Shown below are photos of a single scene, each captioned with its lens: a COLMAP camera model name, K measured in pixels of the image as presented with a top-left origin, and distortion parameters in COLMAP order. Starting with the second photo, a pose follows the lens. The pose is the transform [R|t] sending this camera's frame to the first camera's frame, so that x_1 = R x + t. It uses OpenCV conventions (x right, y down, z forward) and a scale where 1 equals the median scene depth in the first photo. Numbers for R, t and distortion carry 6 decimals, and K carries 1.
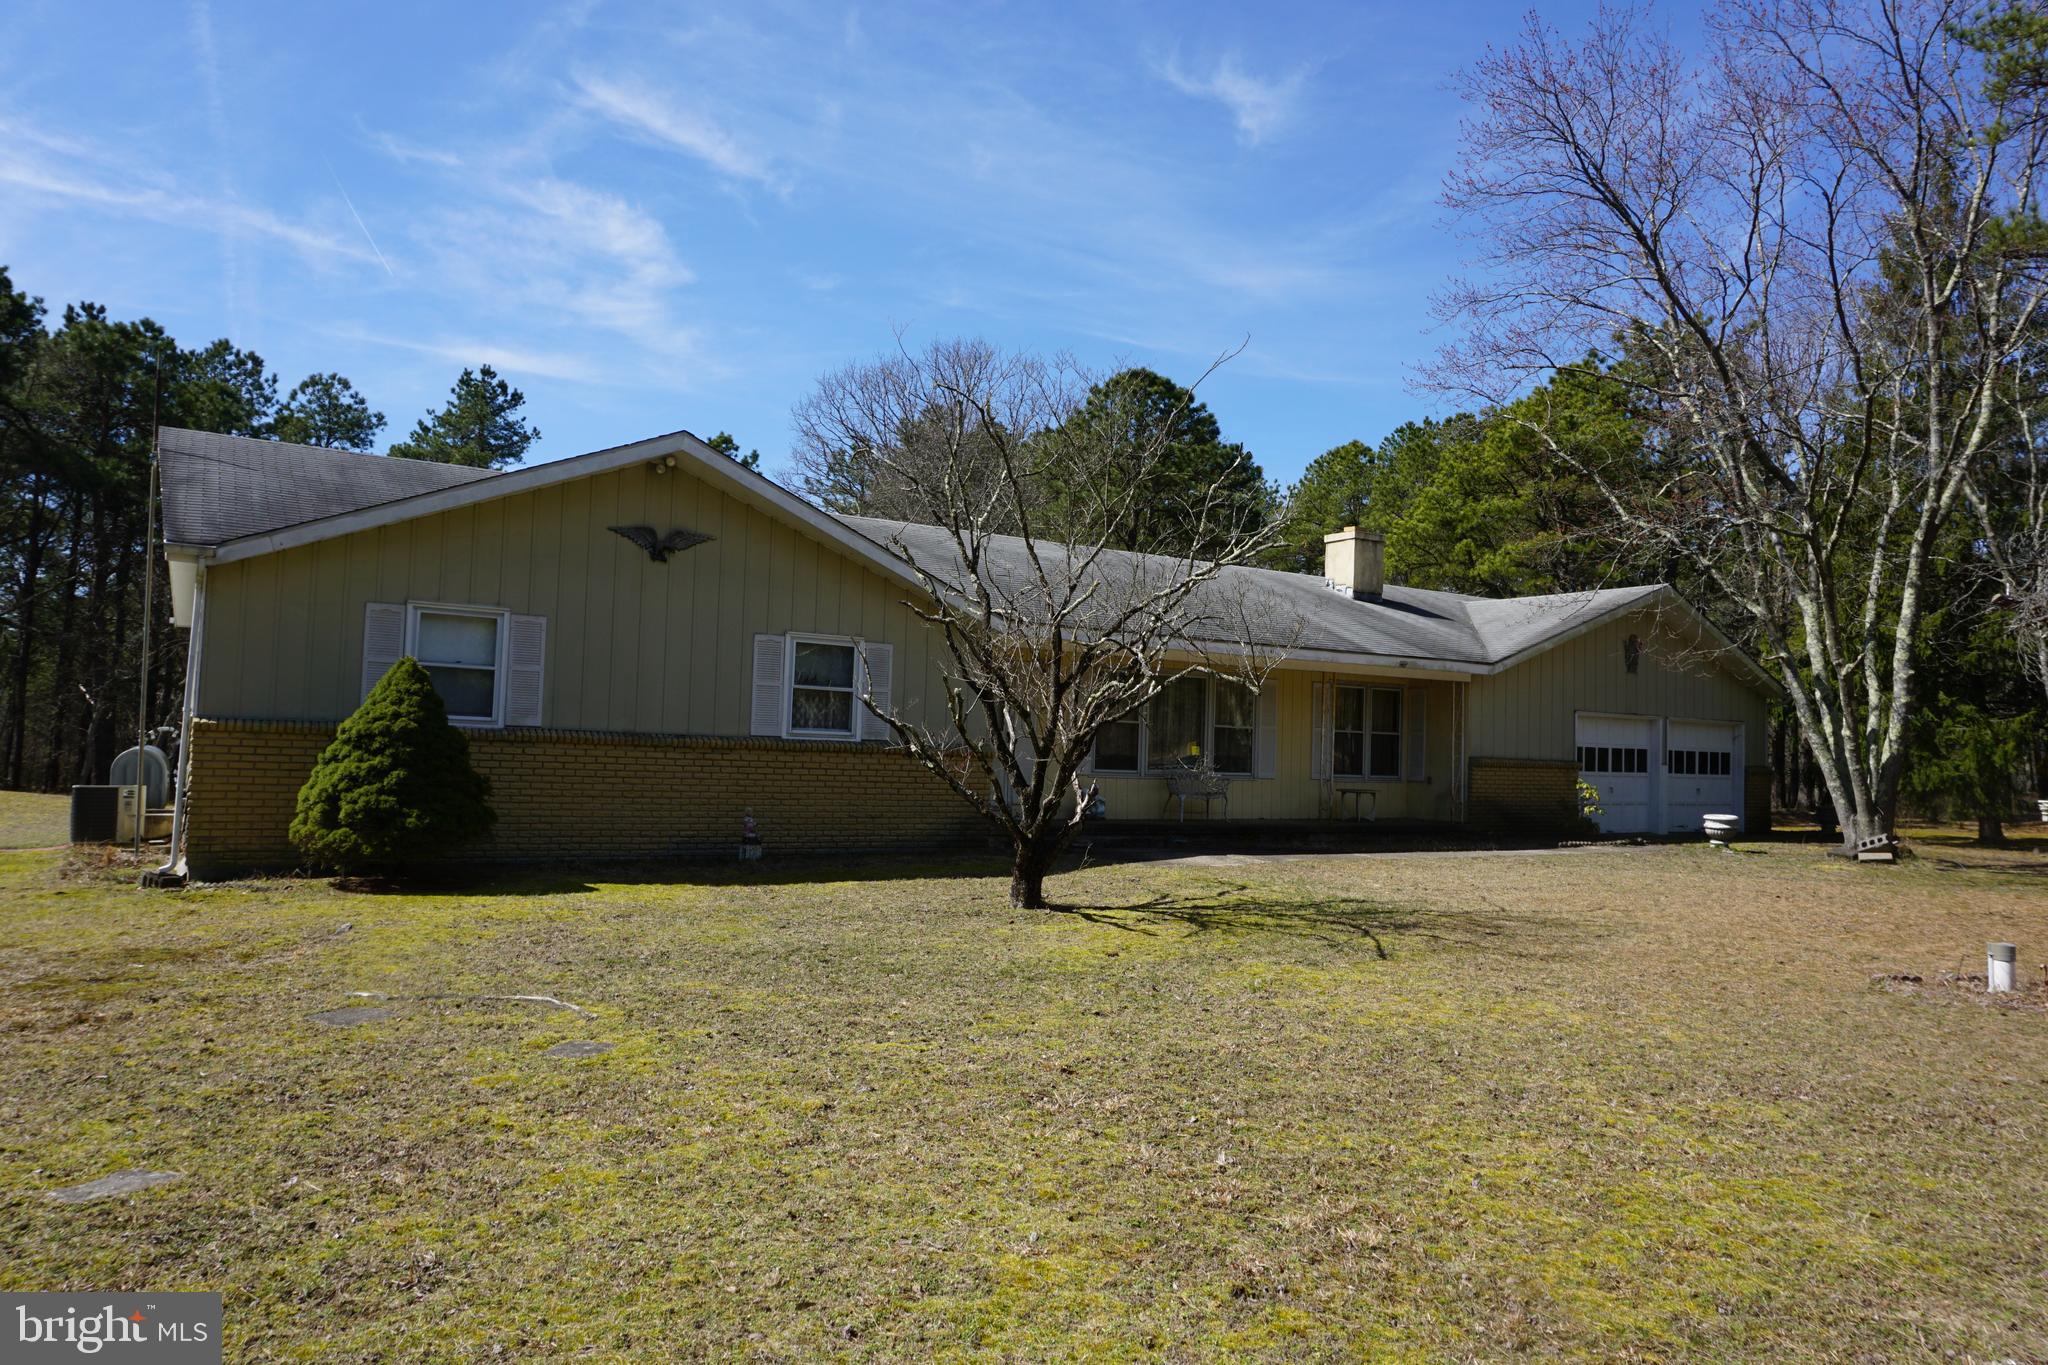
lens RADIAL K [[1422.8, 0, 1024.3], [0, 1422.8, 679.7], [0, 0, 1]] dist [0.027365, 0.002707]
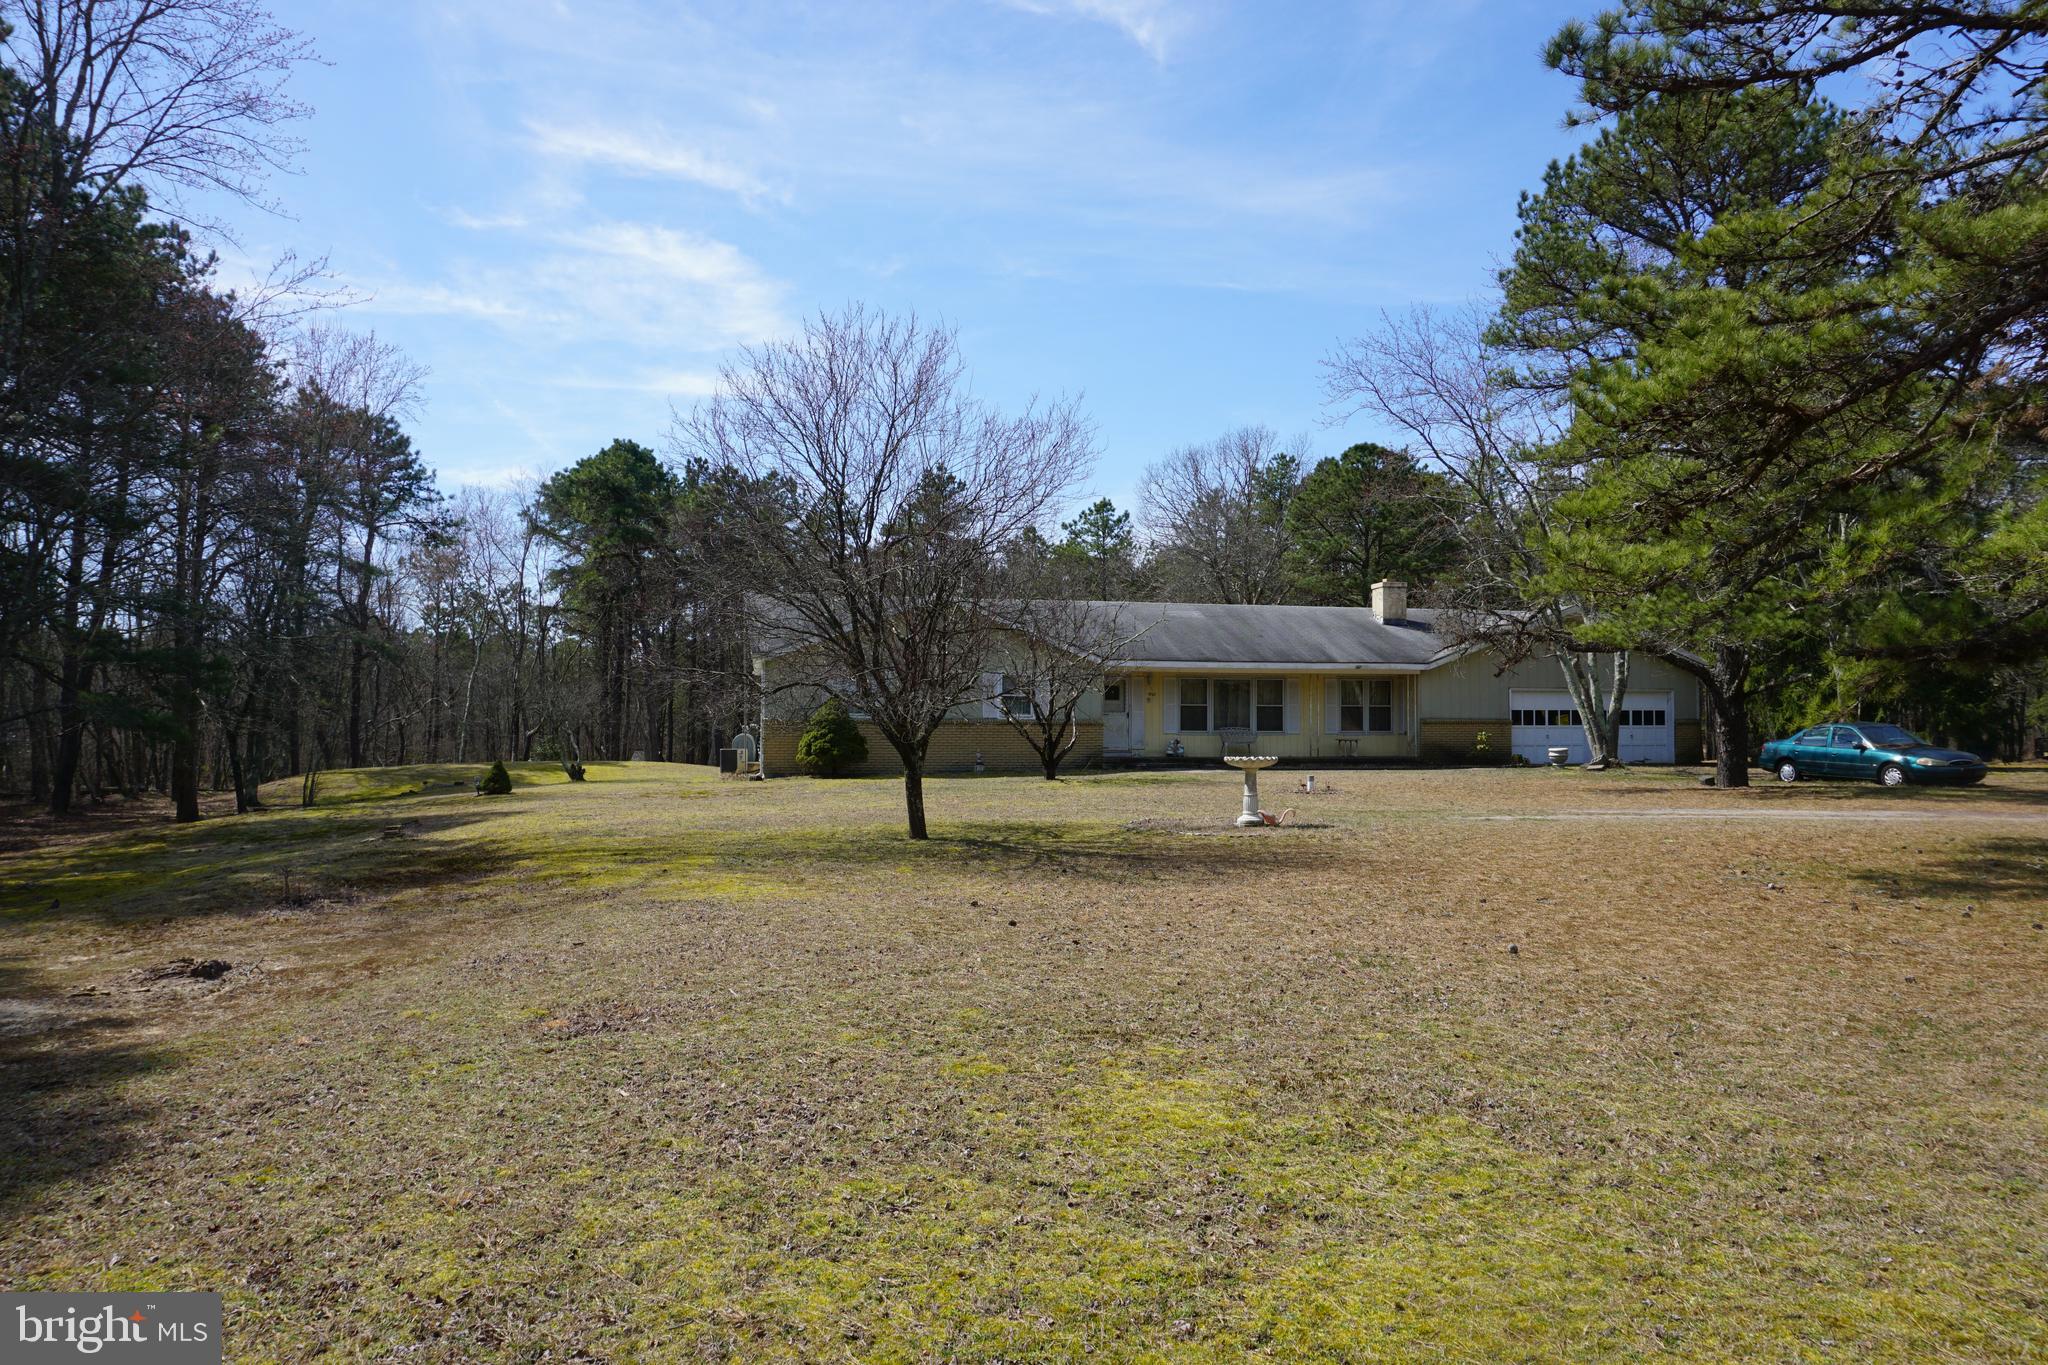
lens RADIAL K [[1422.8, 0, 1031.5], [0, 1422.8, 681.6], [0, 0, 1]] dist [0.027365, 0.002707]
pose [[0.941239, -0.040649, -0.335285, 0.441702], [0.043187, 0.999067, 0.000115, -0.009717], [0.334967, -0.014588, 0.942117, -0.749410]]
